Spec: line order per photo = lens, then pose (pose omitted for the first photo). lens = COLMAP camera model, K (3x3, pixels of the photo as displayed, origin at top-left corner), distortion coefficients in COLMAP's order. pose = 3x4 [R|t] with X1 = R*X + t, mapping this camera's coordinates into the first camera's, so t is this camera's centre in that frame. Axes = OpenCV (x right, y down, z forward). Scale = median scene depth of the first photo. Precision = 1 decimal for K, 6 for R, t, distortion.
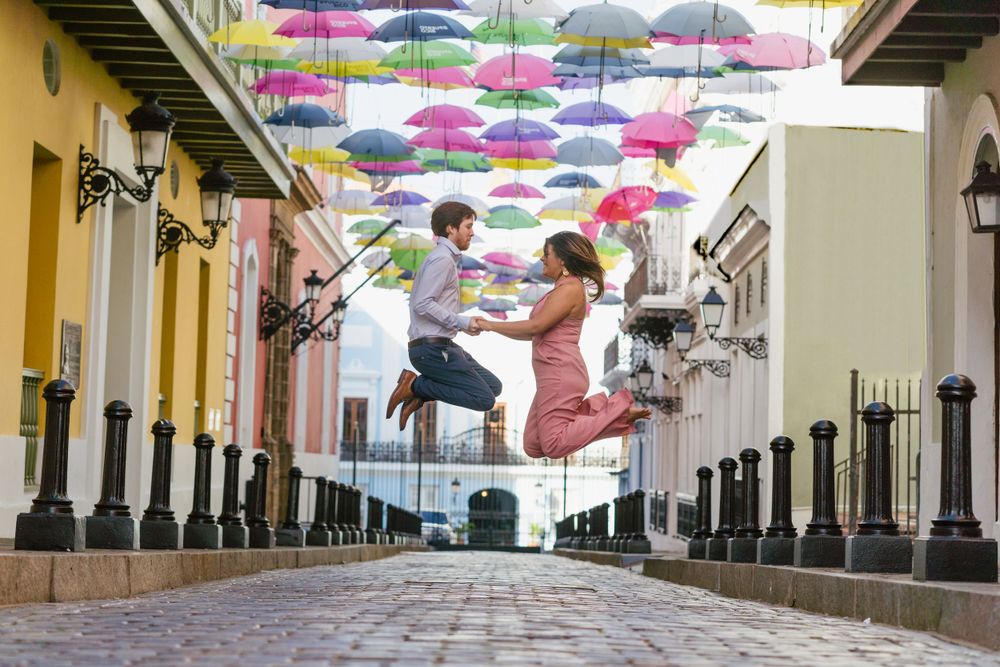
lens RADIAL K [[2435.8, 0, 500.0], [0, 2435.8, 333.5], [0, 0, 1]] dist [-0.348878, 0.040005]
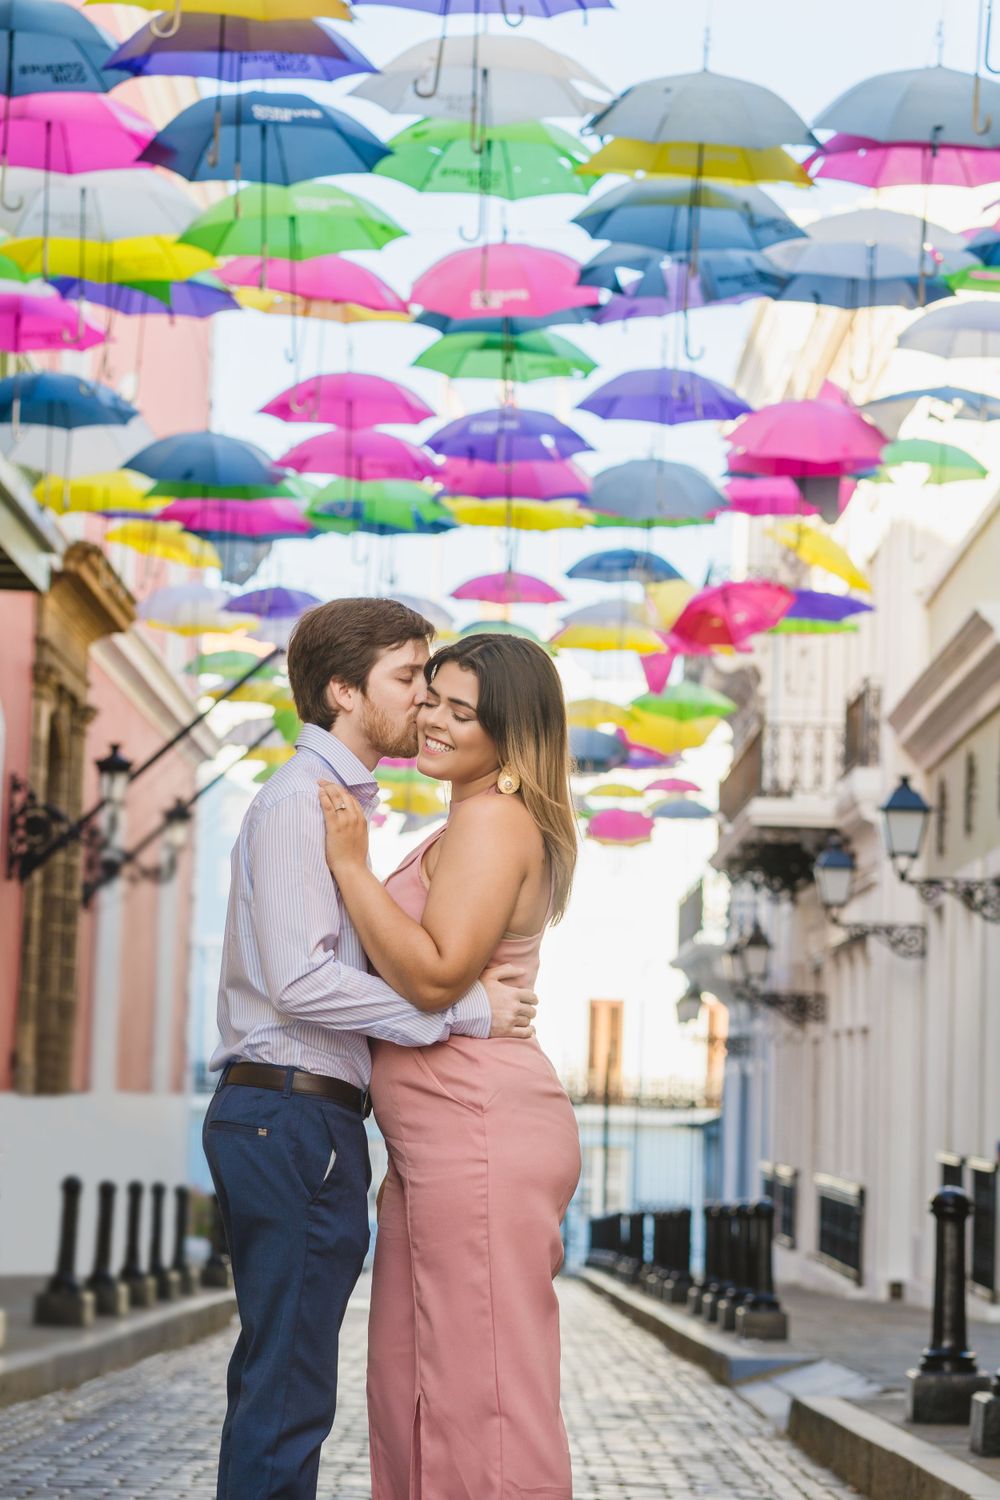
lens RADIAL K [[3653.7, 0, 500.0], [0, 3653.7, 750.0], [0, 0, 1]] dist [-0.348878, 0.040005]
pose [[0.999983, 0.005274, -0.002663, 0.006296], [-0.005365, 0.999352, -0.035599, 0.002001], [0.002473, 0.035613, 0.999363, 0.232003]]
